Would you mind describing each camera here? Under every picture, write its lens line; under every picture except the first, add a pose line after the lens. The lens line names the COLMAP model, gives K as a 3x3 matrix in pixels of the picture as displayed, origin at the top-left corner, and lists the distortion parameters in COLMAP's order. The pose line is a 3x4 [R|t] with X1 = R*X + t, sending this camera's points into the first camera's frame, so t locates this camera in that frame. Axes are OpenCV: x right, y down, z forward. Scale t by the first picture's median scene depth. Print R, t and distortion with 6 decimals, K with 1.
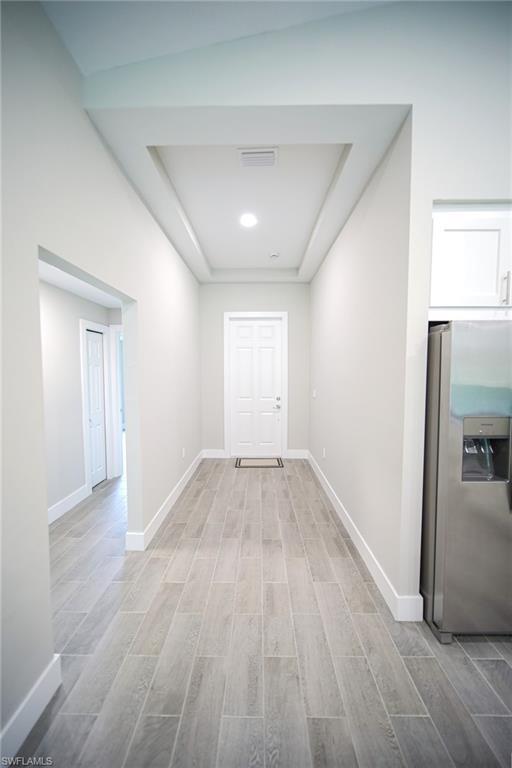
lens RADIAL K [[277.0, 0, 256.0], [0, 277.0, 384.0], [0, 0, 1]] dist [-0.000033, 0.000000]
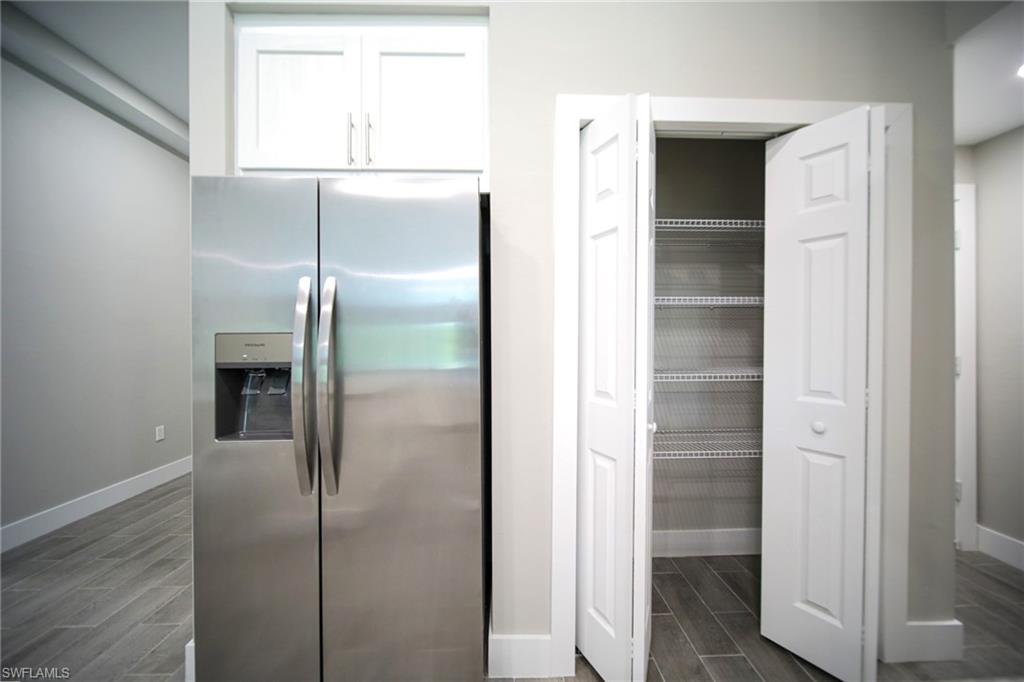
lens RADIAL K [[380.1, 0, 512.0], [0, 380.1, 341.0], [0, 0, 1]] dist [-0.002273, -0.000481]
pose [[0.998959, 0.000943, 0.045615, 0.793571], [0.000994, 0.999099, -0.042432, 0.101544], [-0.045614, 0.042433, 0.998058, 0.077763]]
